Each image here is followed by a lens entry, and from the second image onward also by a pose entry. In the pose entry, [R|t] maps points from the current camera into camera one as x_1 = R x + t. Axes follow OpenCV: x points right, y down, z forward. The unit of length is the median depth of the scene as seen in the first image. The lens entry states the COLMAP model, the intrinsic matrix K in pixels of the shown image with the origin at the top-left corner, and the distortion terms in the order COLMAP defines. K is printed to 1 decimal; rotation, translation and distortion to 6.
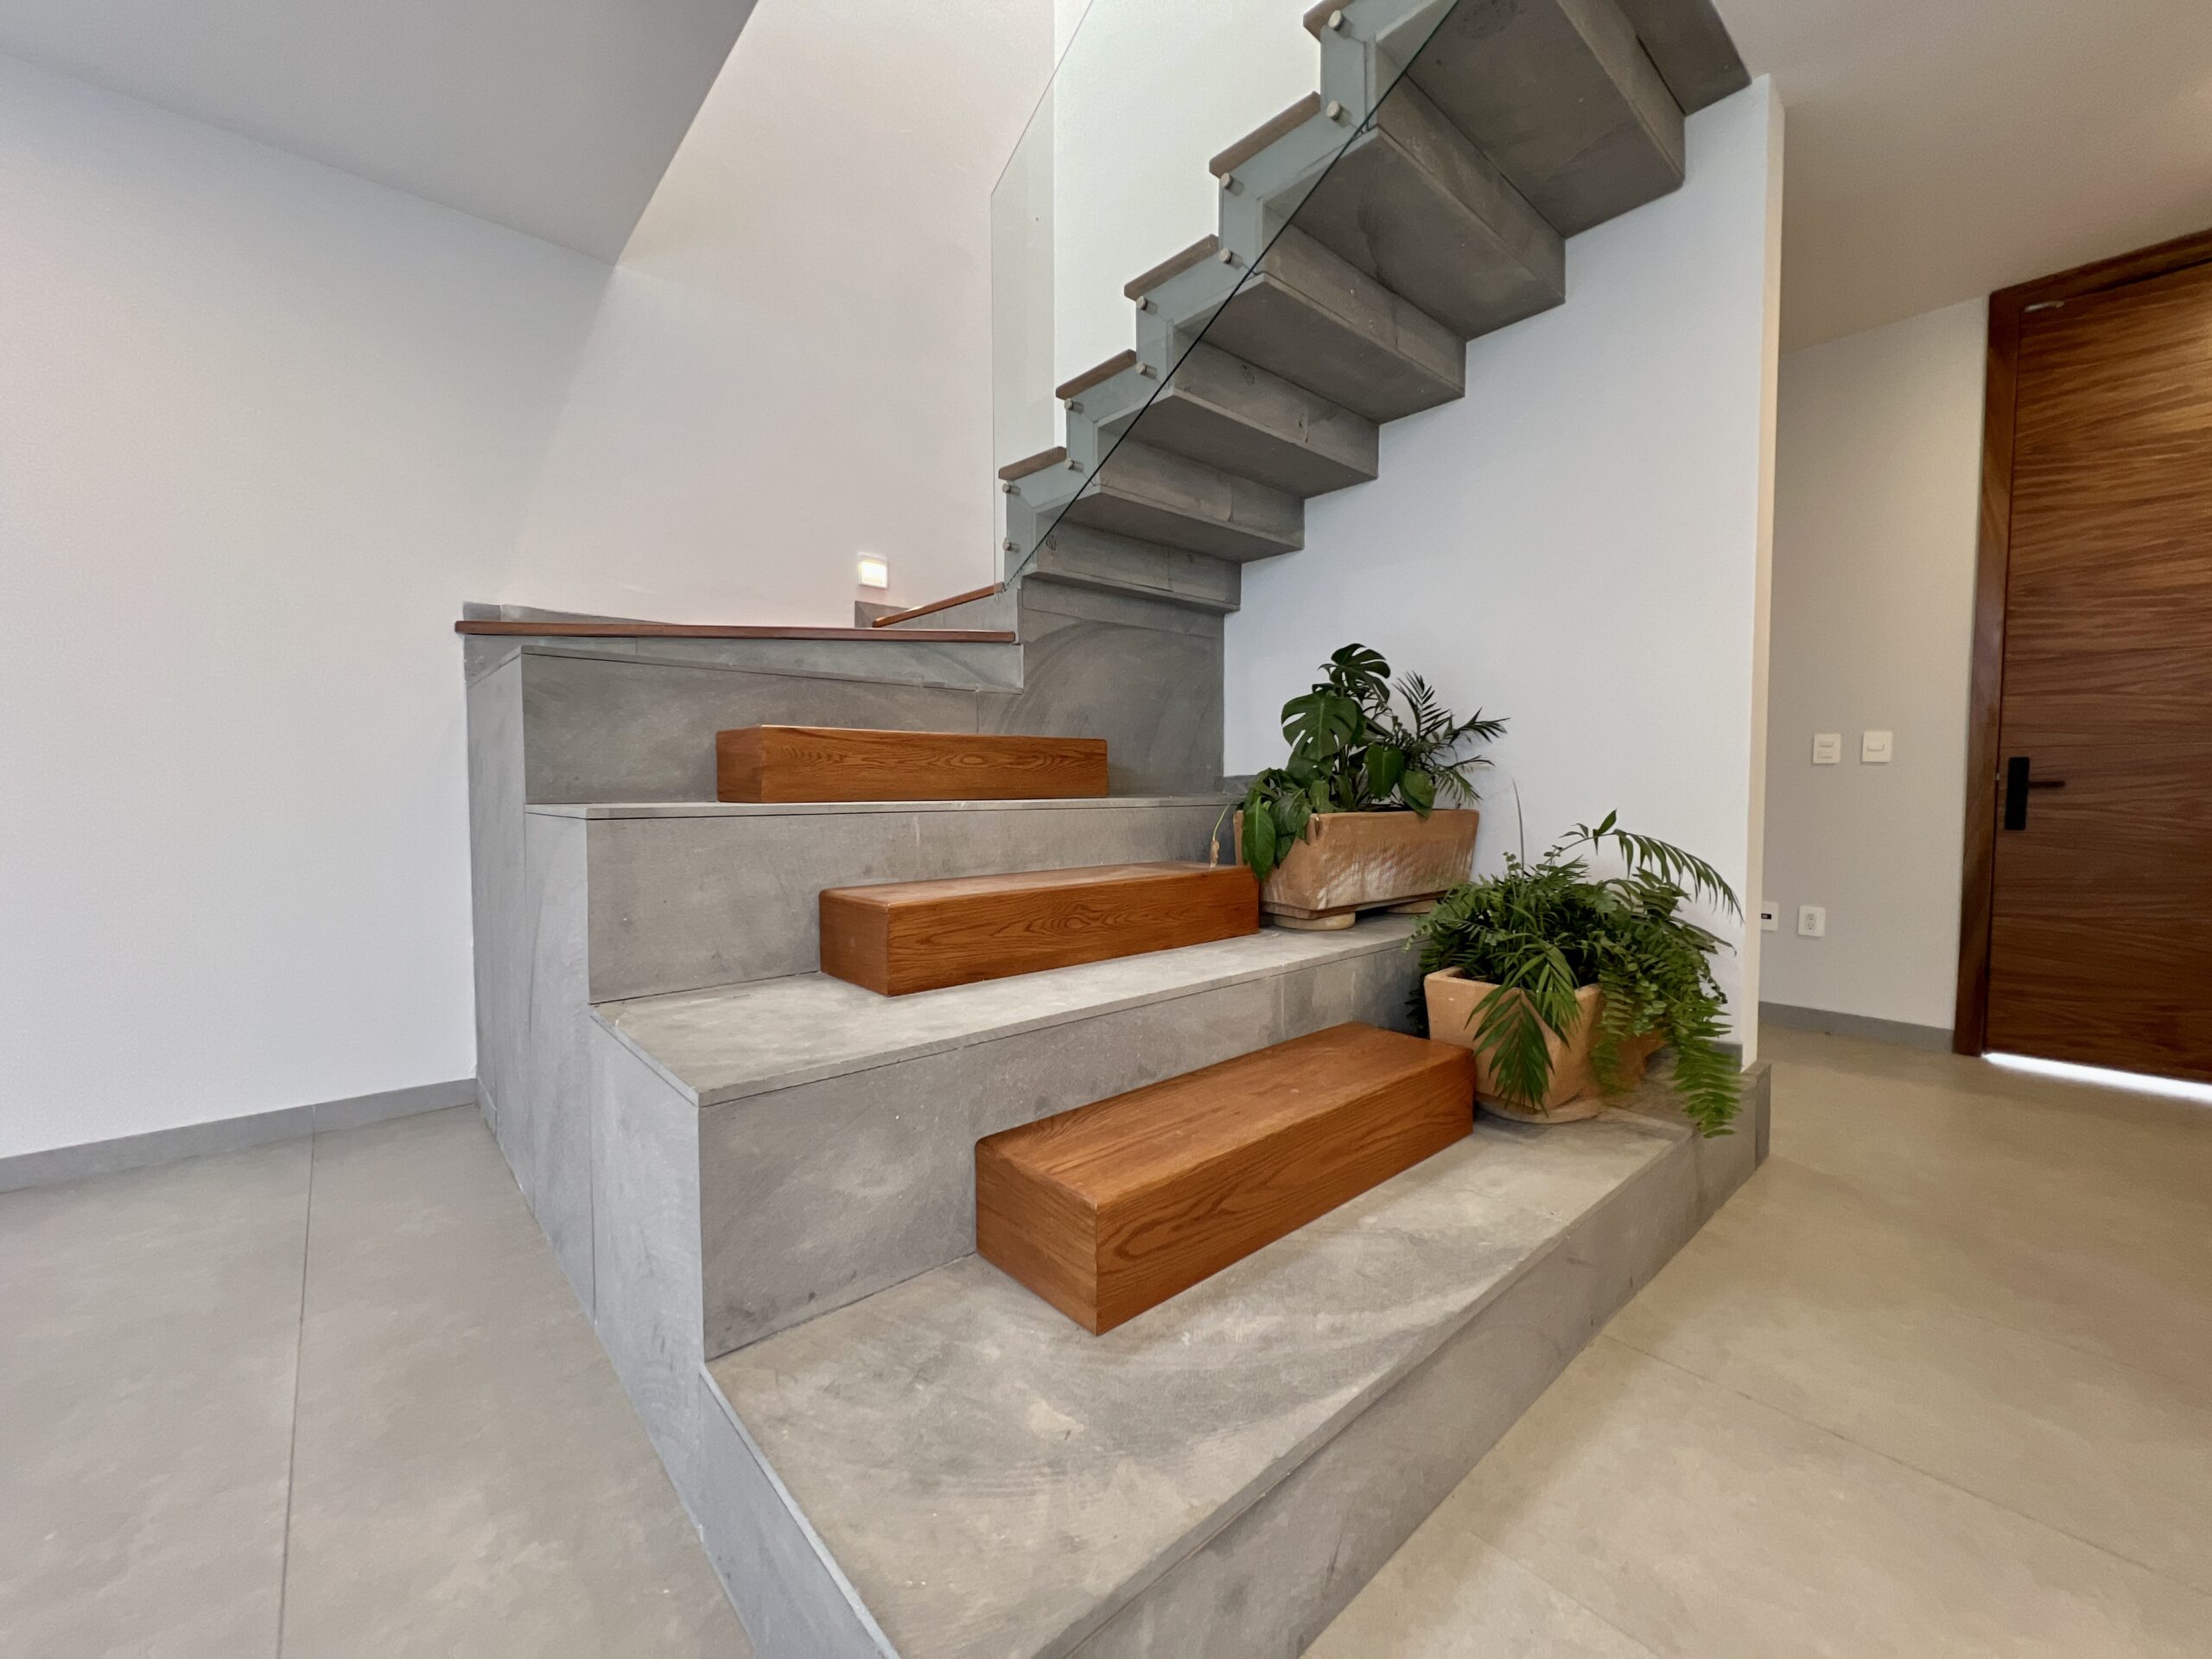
lens RADIAL K [[886.0, 0, 1101.8], [0, 886.0, 826.6], [0, 0, 1]] dist [-0.002267, 0.000165]
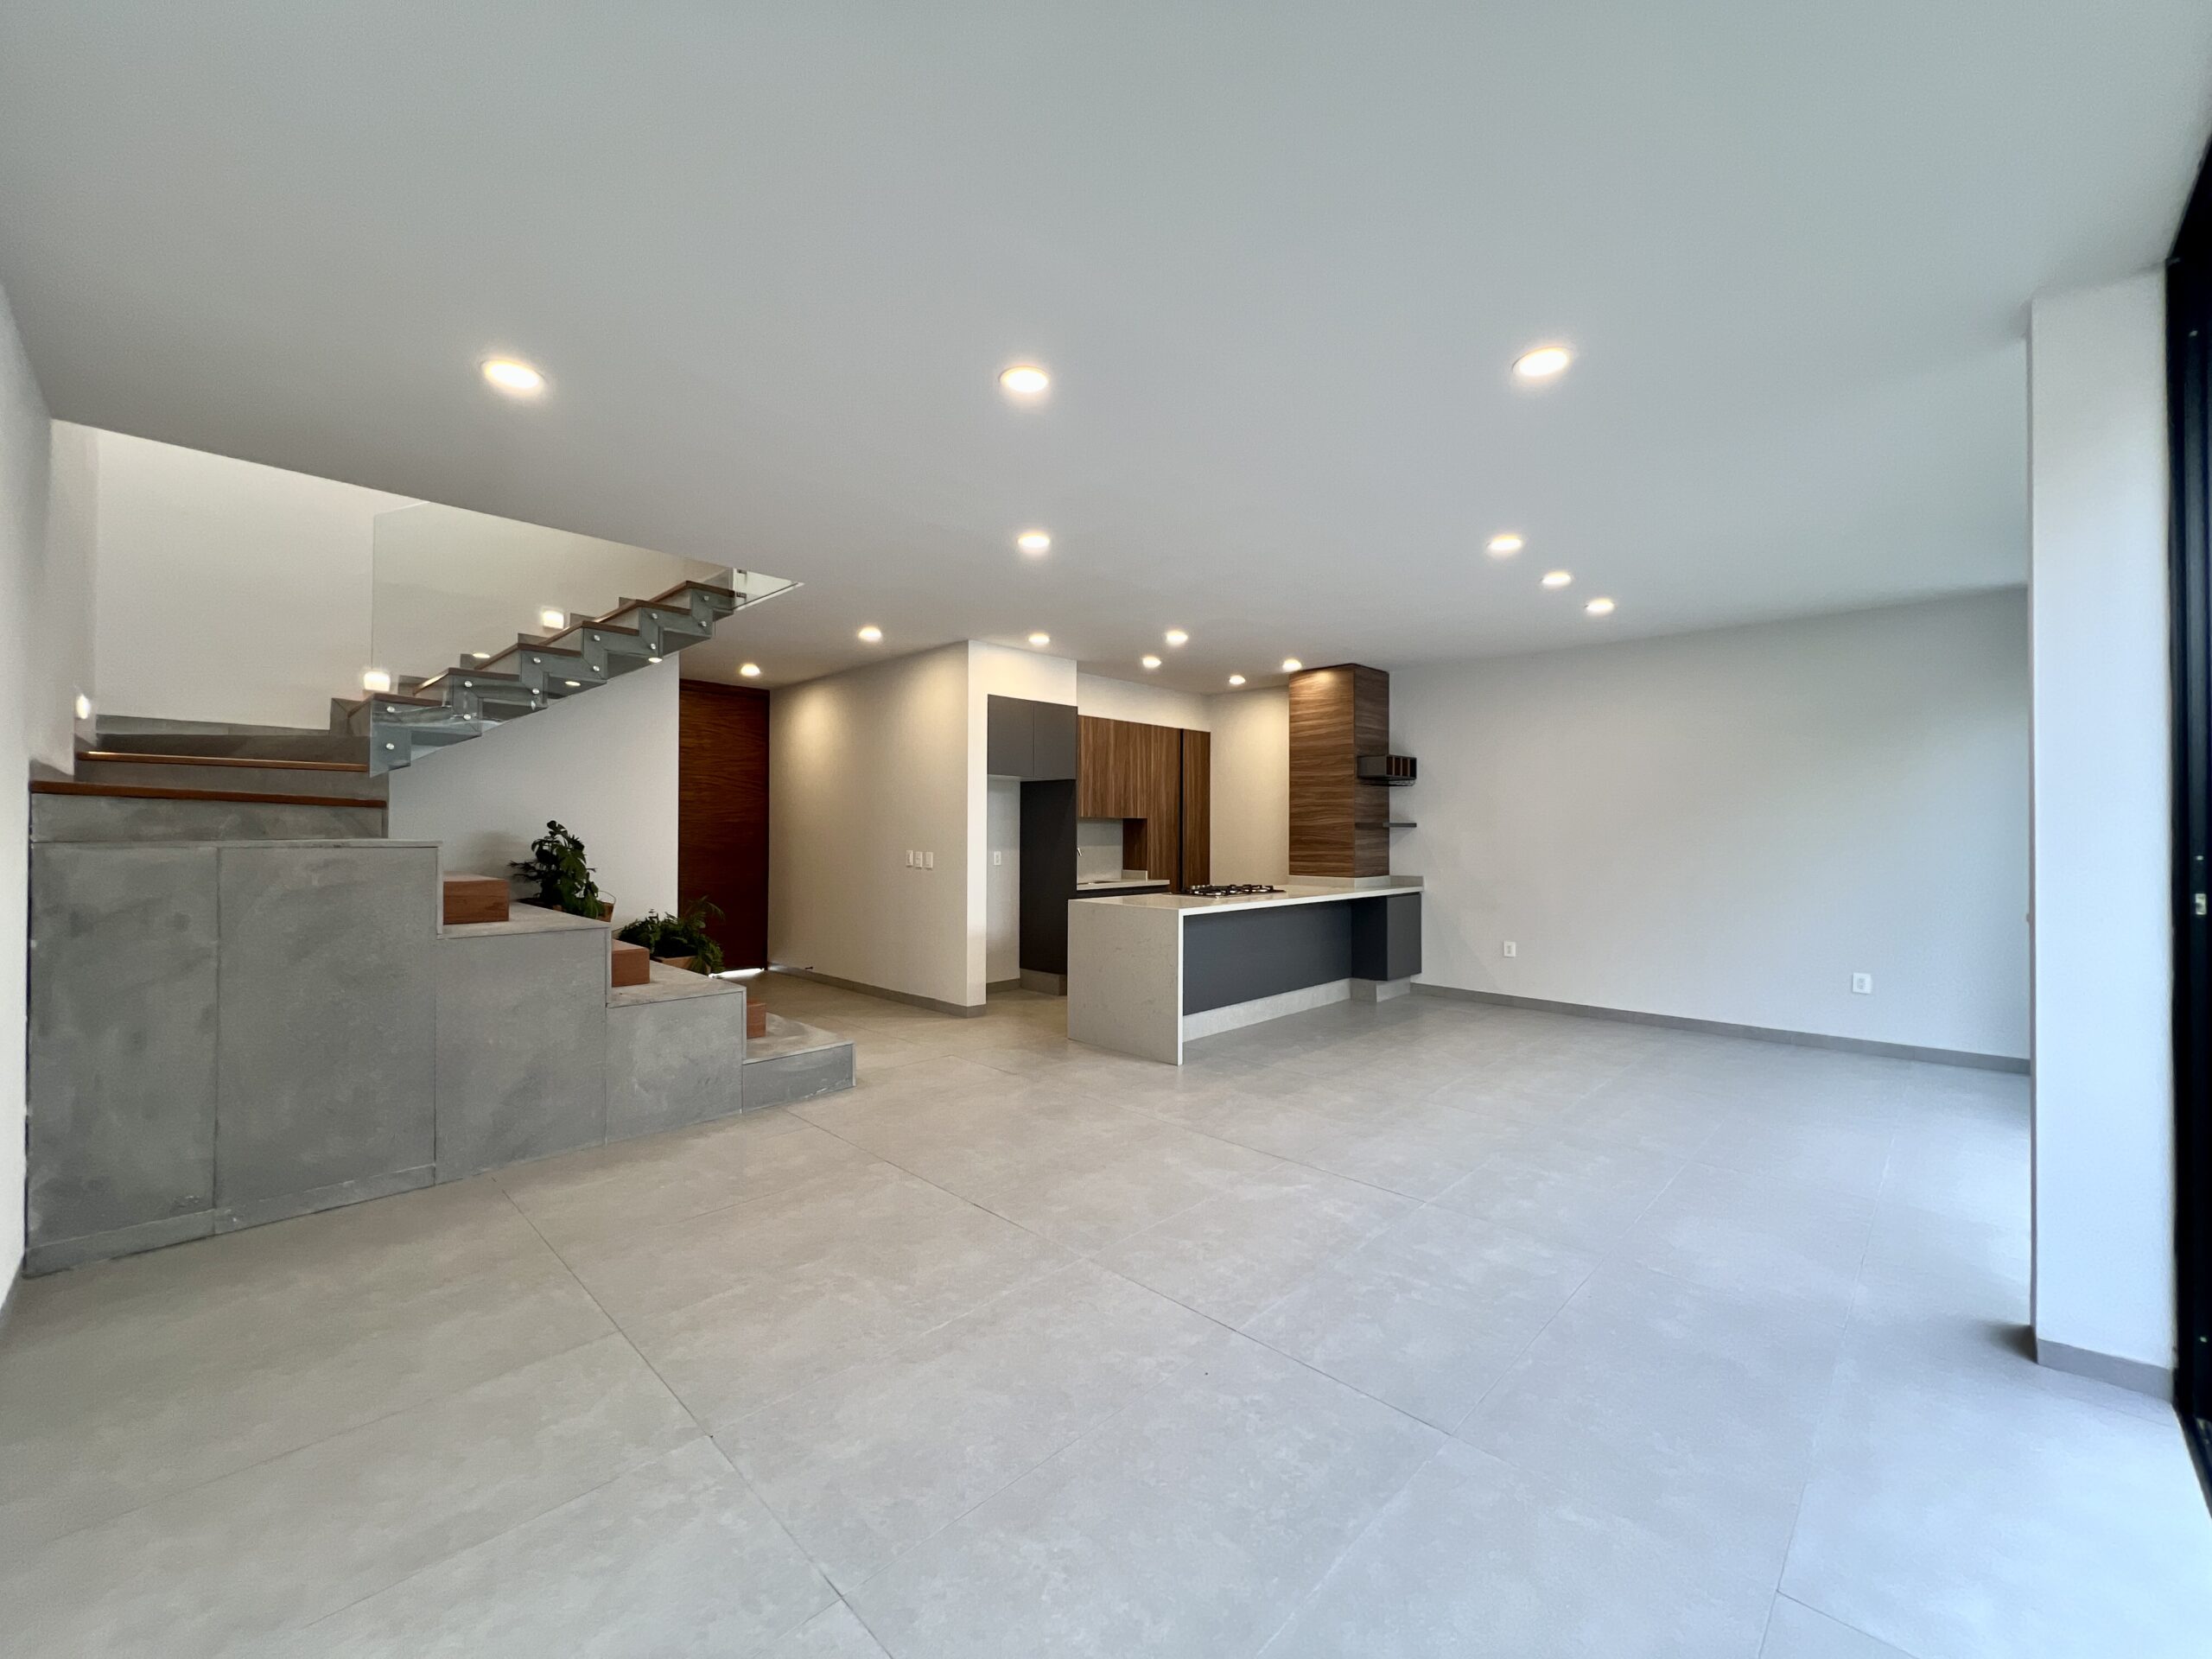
lens RADIAL K [[886.0, 0, 1101.8], [0, 886.0, 826.6], [0, 0, 1]] dist [-0.002267, 0.000165]
pose [[-0.079403, 0.006765, 0.996820, -1.899867], [0.040292, 0.999182, -0.003572, -0.135748], [-0.996028, 0.039880, -0.079610, -0.106786]]
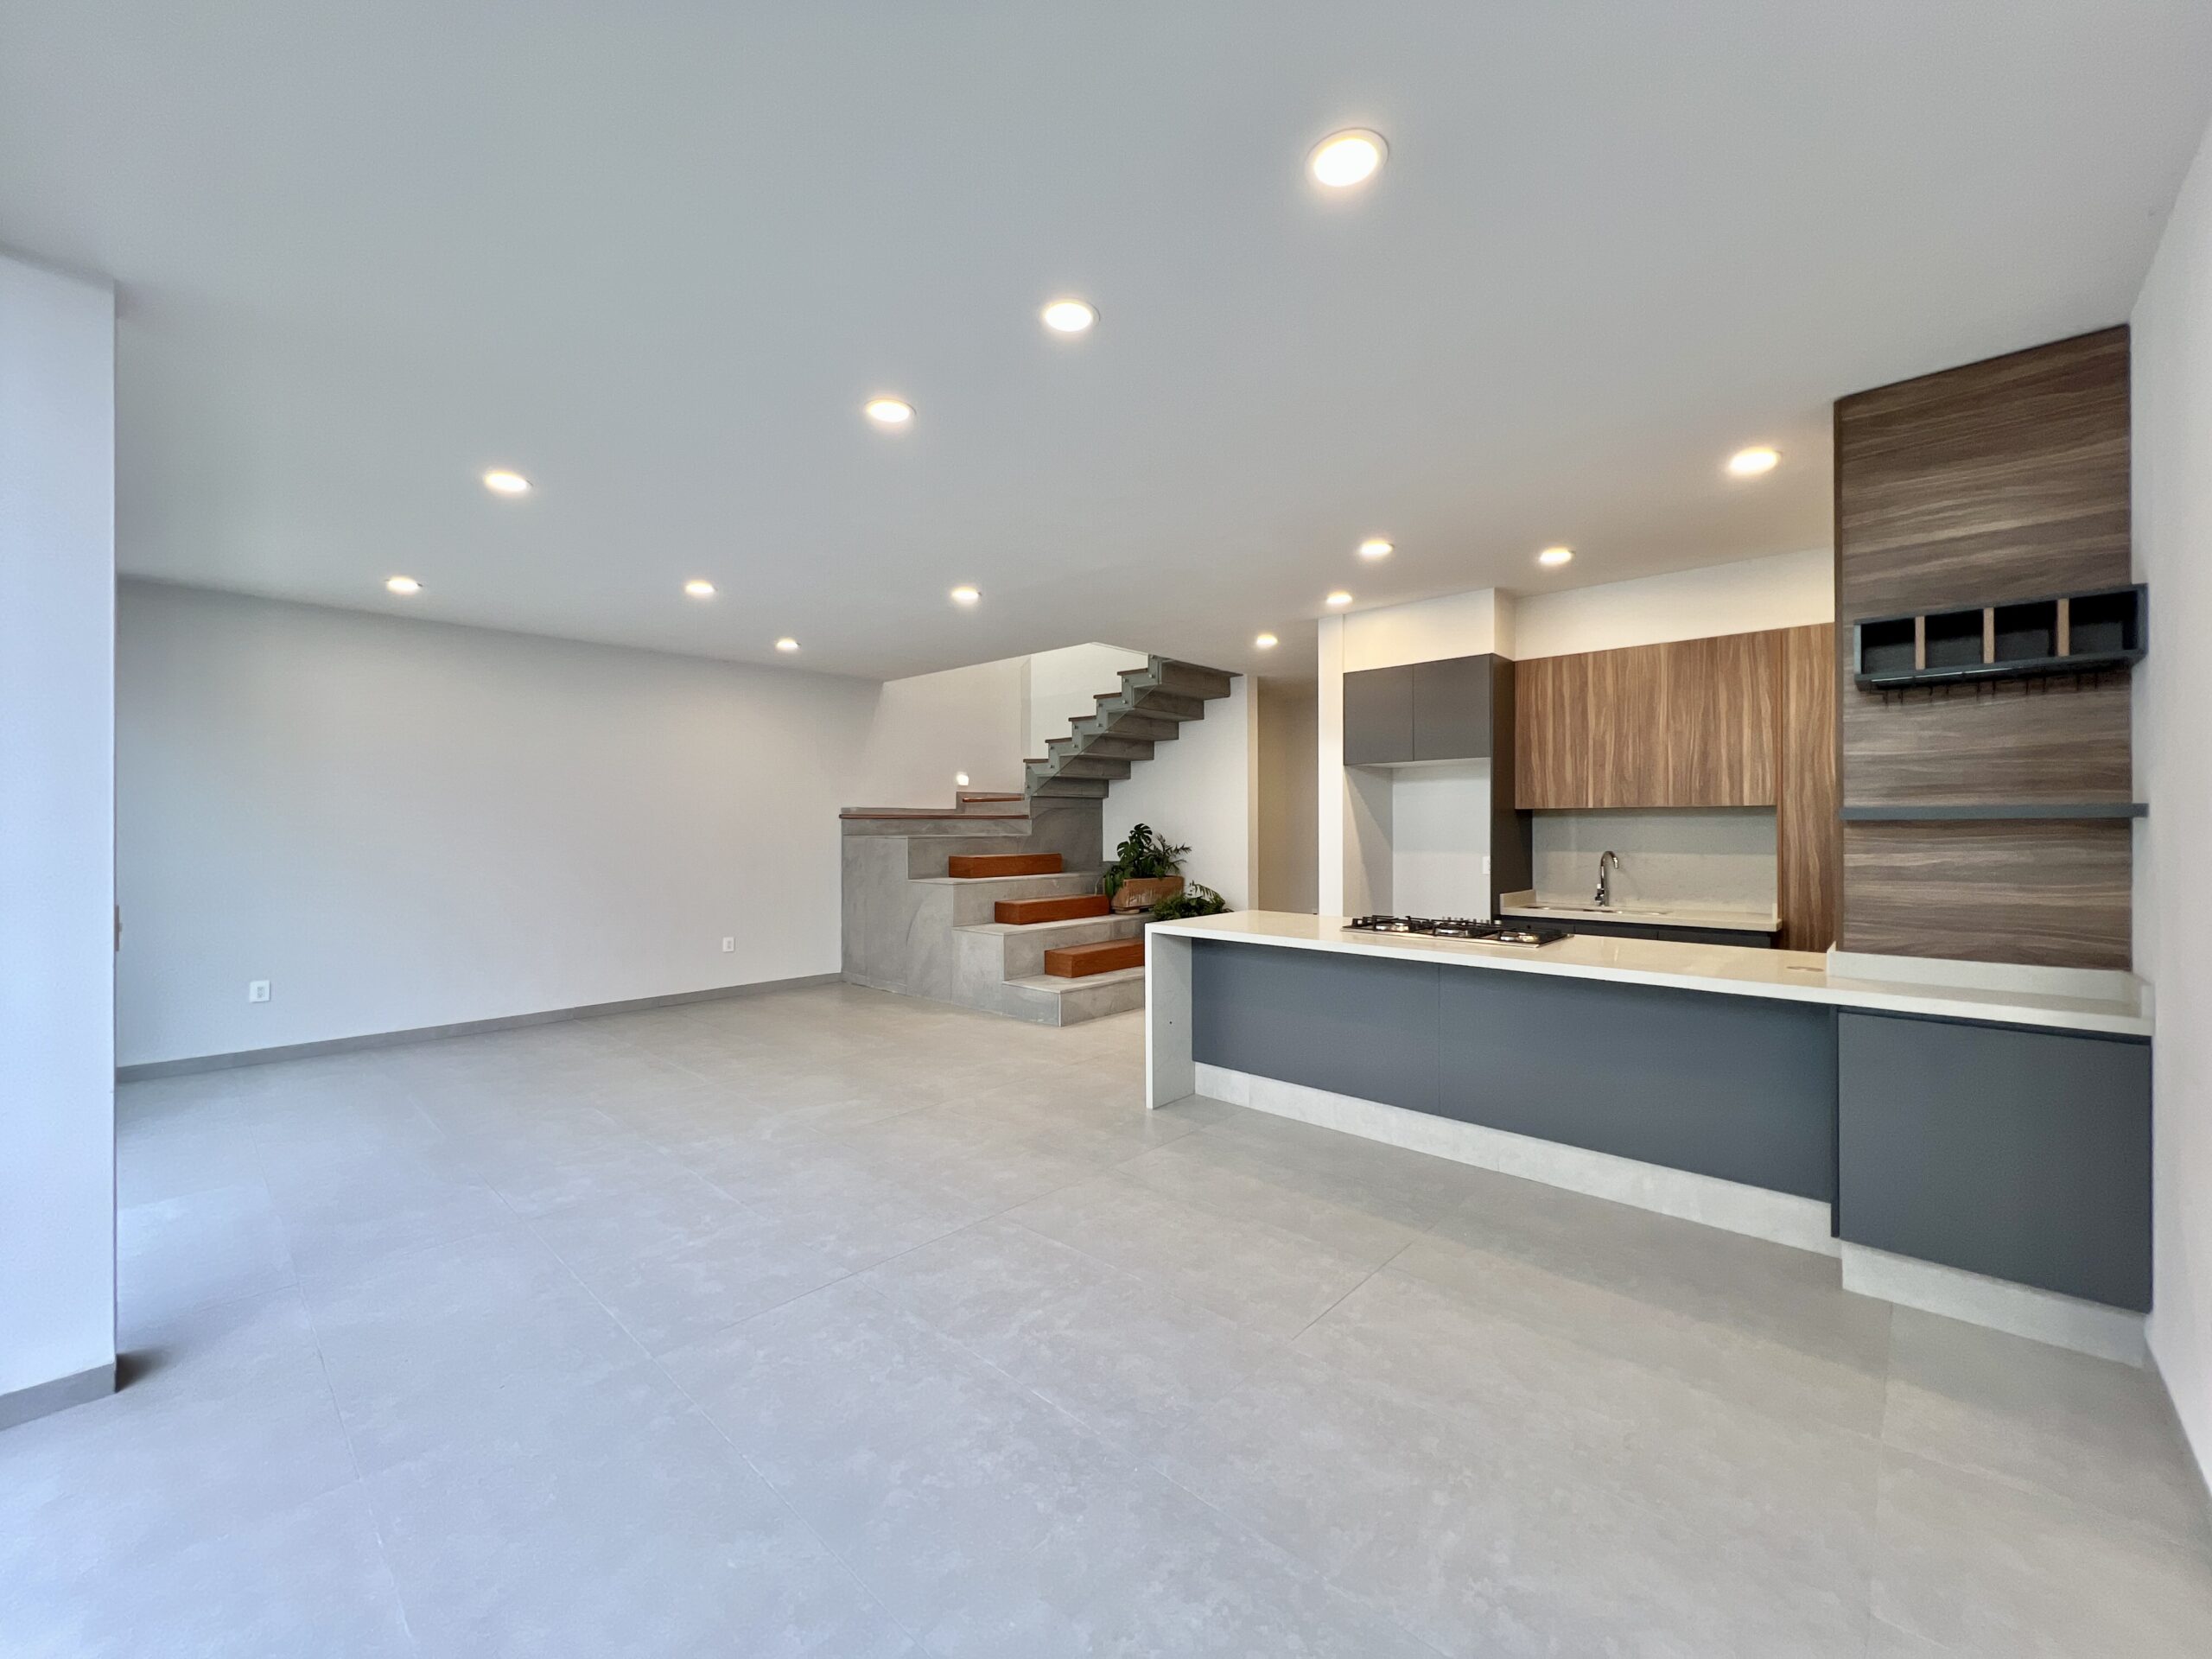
lens RADIAL K [[886.0, 0, 1101.8], [0, 886.0, 826.6], [0, 0, 1]] dist [-0.002267, 0.000165]
pose [[0.994512, -0.001715, 0.104613, -0.181919], [0.006262, 0.999049, -0.043151, -0.062662], [-0.104440, 0.043569, 0.993576, -2.112585]]
